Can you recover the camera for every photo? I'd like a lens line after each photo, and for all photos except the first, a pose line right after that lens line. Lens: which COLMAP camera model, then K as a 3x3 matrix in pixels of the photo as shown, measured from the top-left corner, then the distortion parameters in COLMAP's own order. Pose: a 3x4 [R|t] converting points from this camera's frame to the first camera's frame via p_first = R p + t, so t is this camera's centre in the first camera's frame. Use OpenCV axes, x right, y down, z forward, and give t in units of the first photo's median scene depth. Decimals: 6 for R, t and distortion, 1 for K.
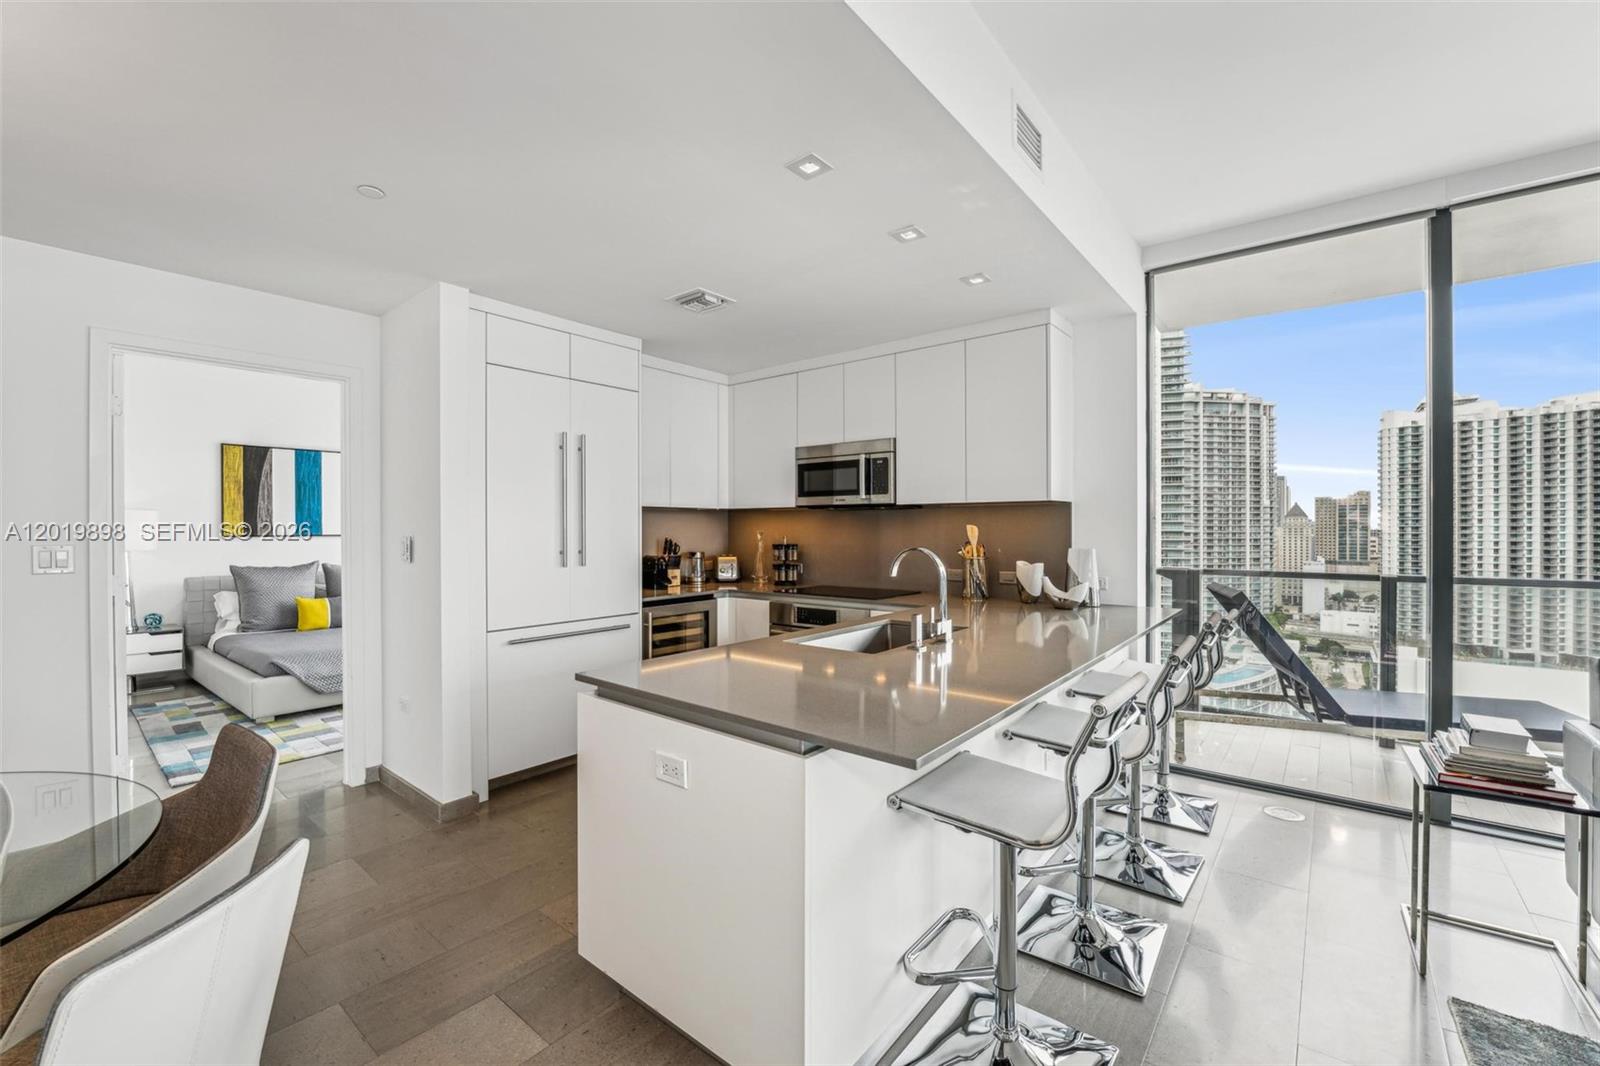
lens RADIAL K [[659.7, 0, 795.6], [0, 659.7, 529.9], [0, 0, 1]] dist [-0.014850, 0.000608]
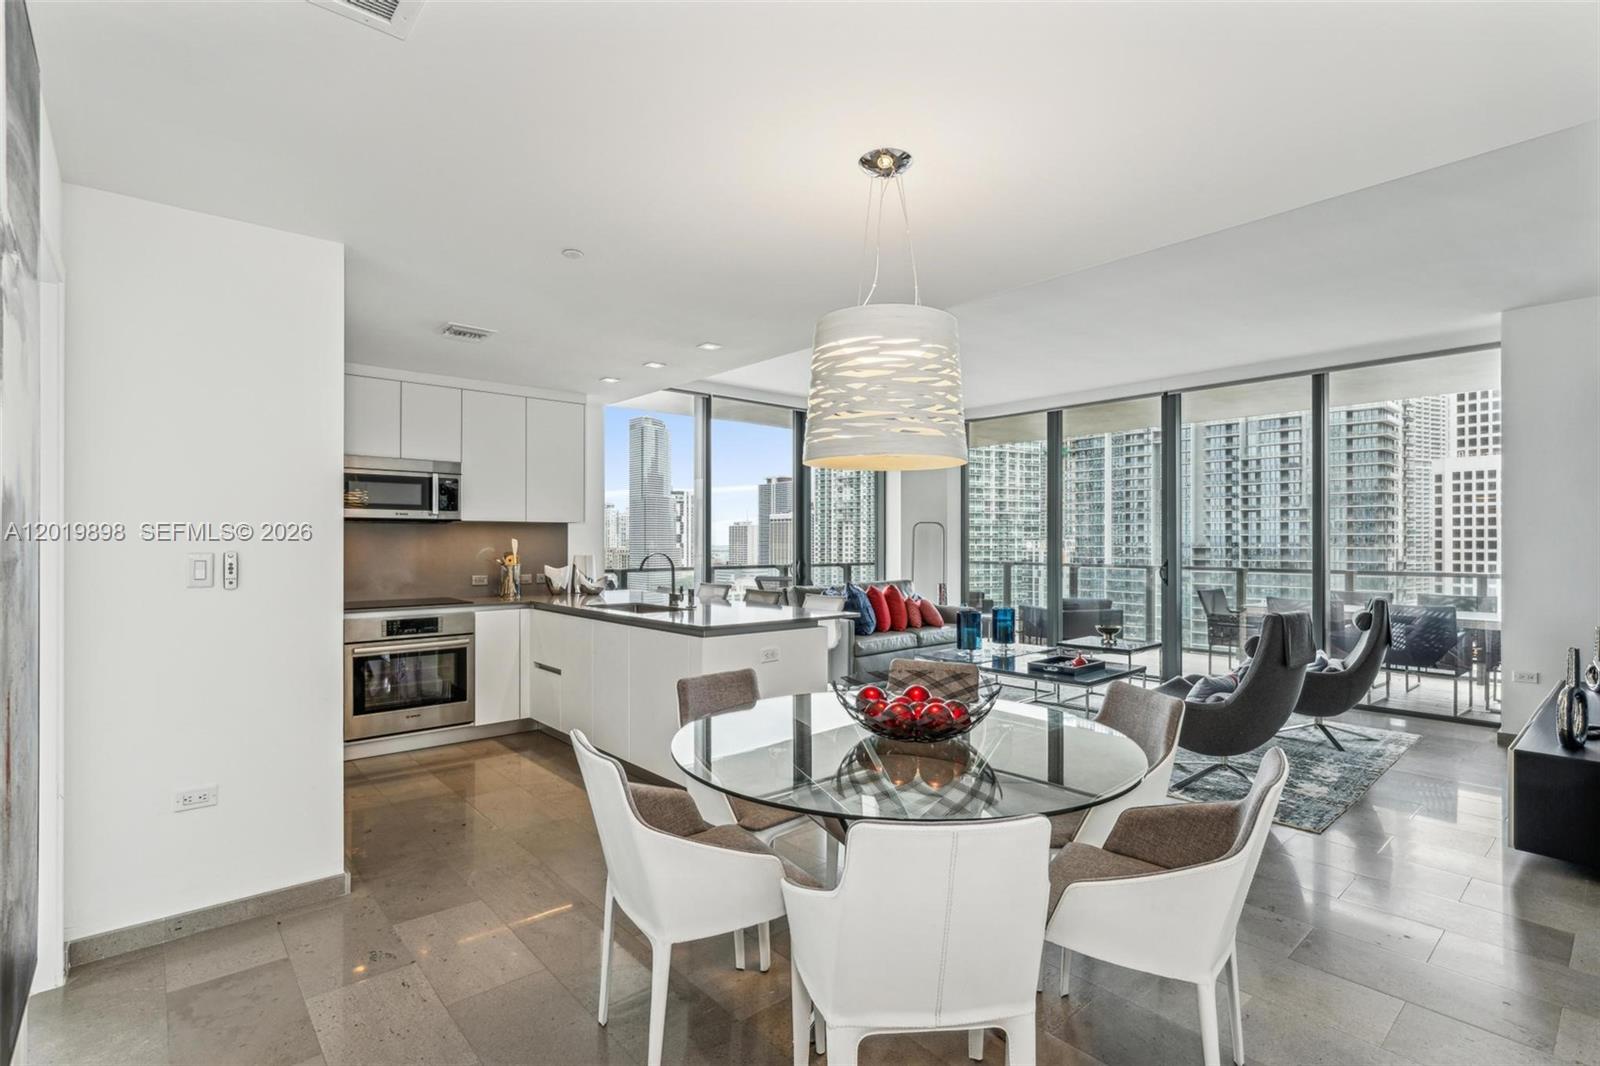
lens RADIAL K [[756.1, 0, 795.8], [0, 756.1, 539.3], [0, 0, 1]] dist [-0.001025, 0.000285]
pose [[0.171024, 0.004693, 0.985256, -0.846344], [0.001771, 0.999986, -0.005070, 0.001187], [-0.985265, 0.002612, 0.171013, 0.166665]]
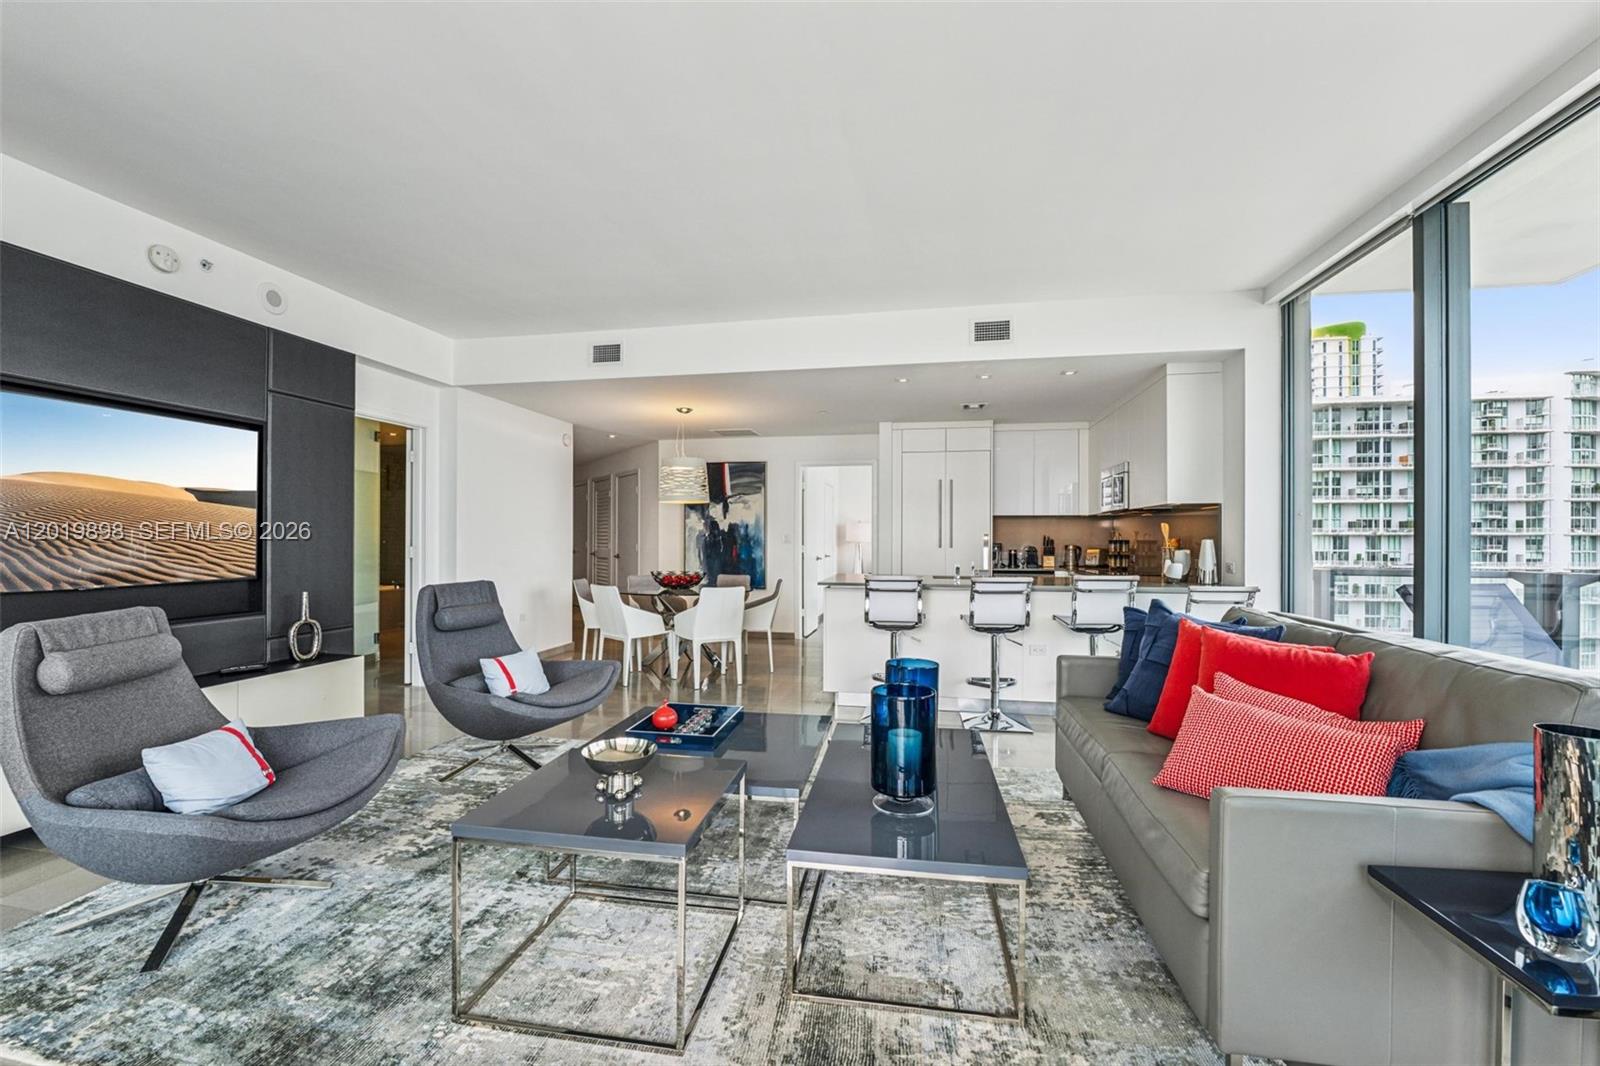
lens RADIAL K [[648.7, 0, 794.9], [0, 648.7, 534.2], [0, 0, 1]] dist [-0.022530, 0.000647]
pose [[0.469405, -0.000452, -0.882983, 0.829068], [-0.006144, 0.999974, -0.003778, 0.018204], [0.882961, 0.007199, 0.469390, -0.212295]]
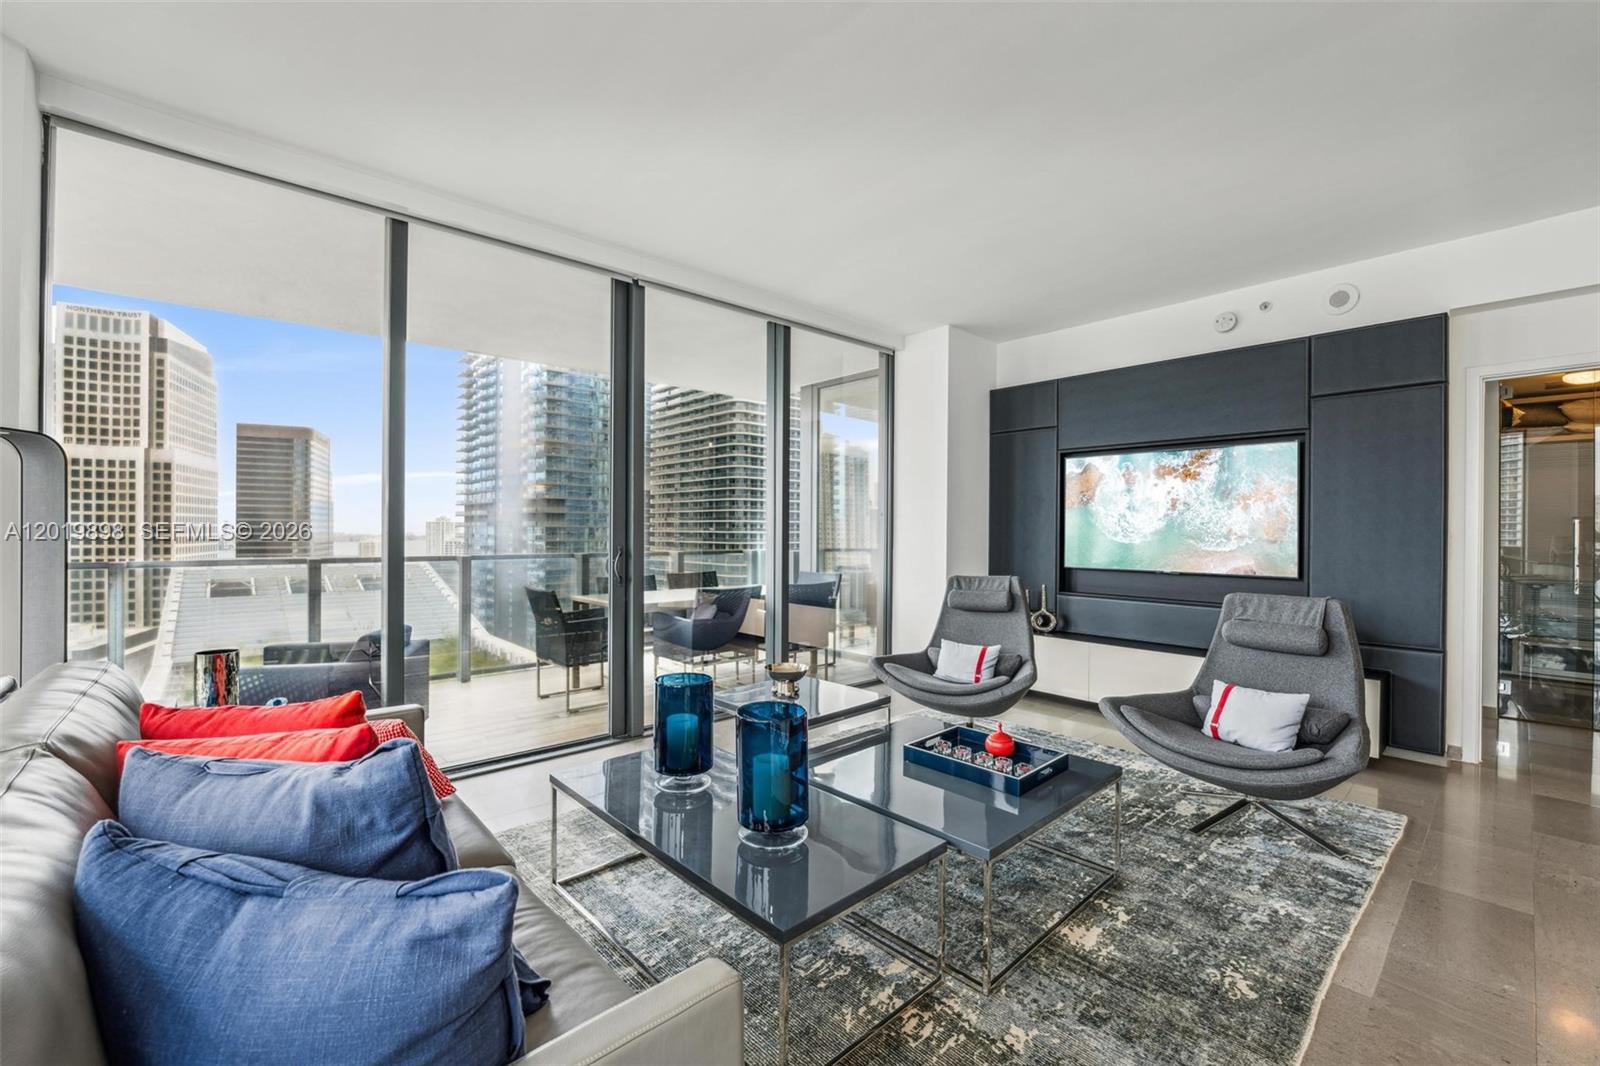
lens RADIAL K [[655.7, 0, 796.1], [0, 655.7, 537.9], [0, 0, 1]] dist [-0.017672, 0.000359]
pose [[-0.987684, -0.005725, 0.156357, 0.377840], [-0.003684, 0.999904, 0.013343, 0.011730], [-0.156418, 0.012602, -0.987611, 0.449601]]
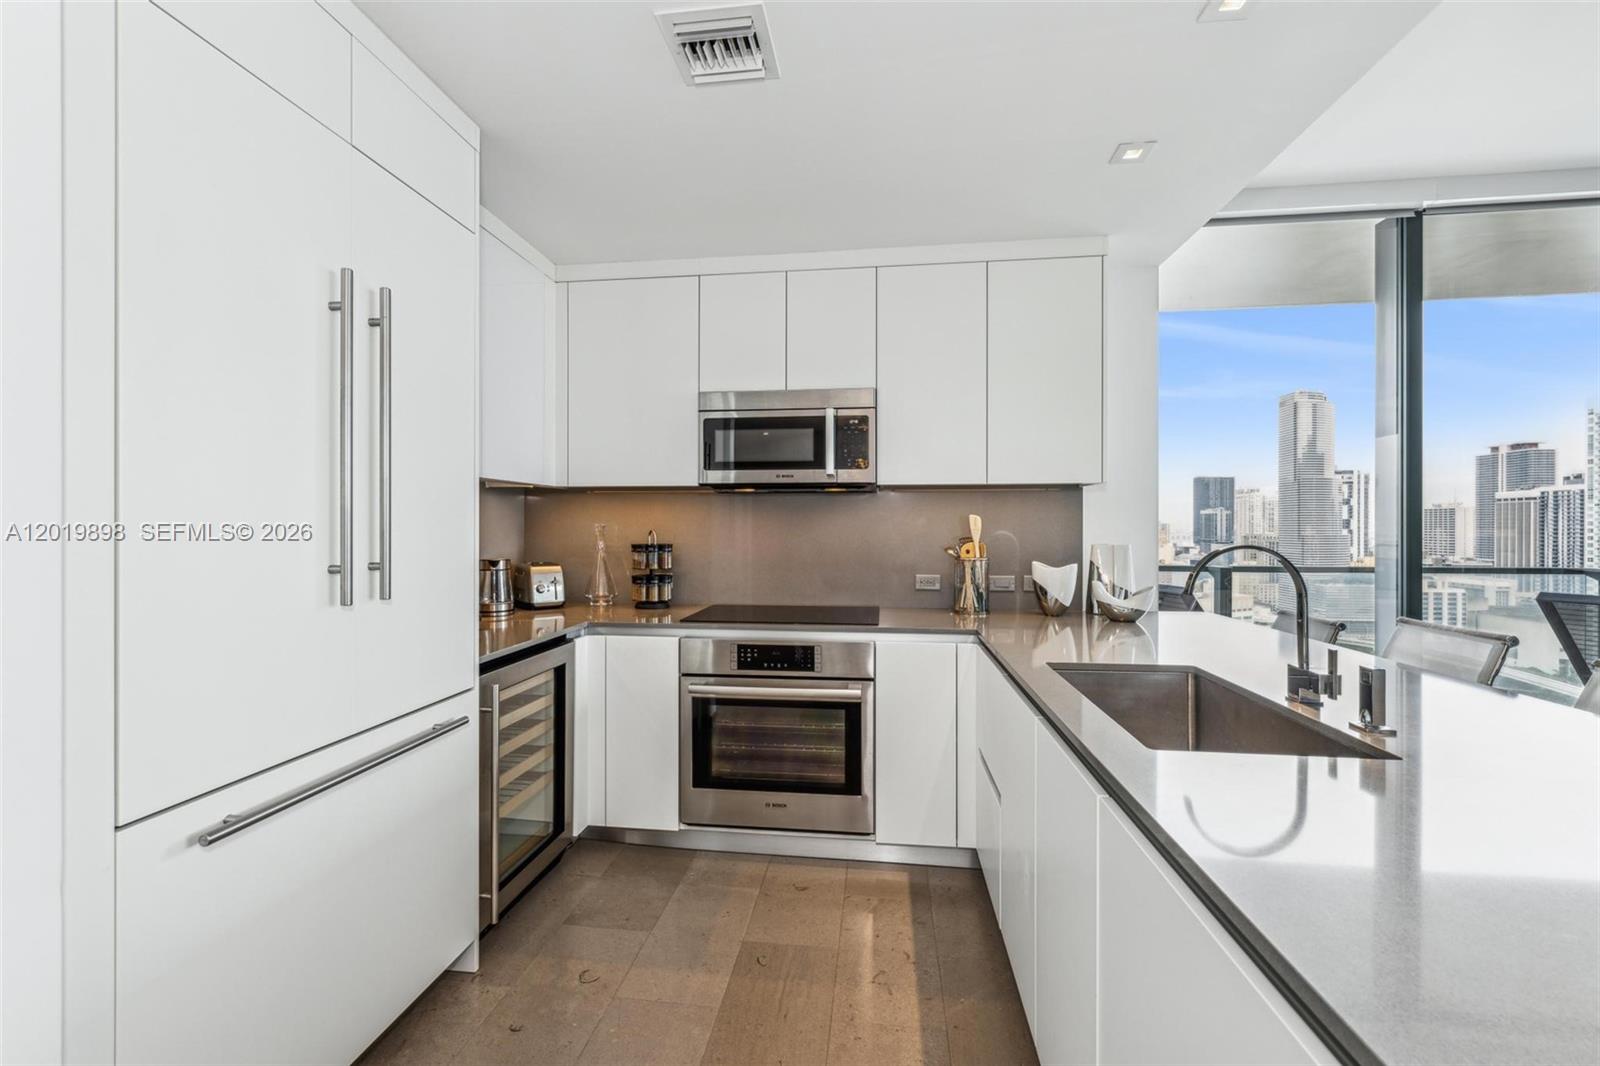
lens RADIAL K [[669.3, 0, 795.4], [0, 669.3, 526.5], [0, 0, 1]] dist [-0.001616, 0.000722]
pose [[0.849253, 0.002638, 0.527980, -0.239369], [-0.000501, 0.999991, -0.004192, 0.006899], [-0.527986, 0.003295, 0.849247, 0.364191]]
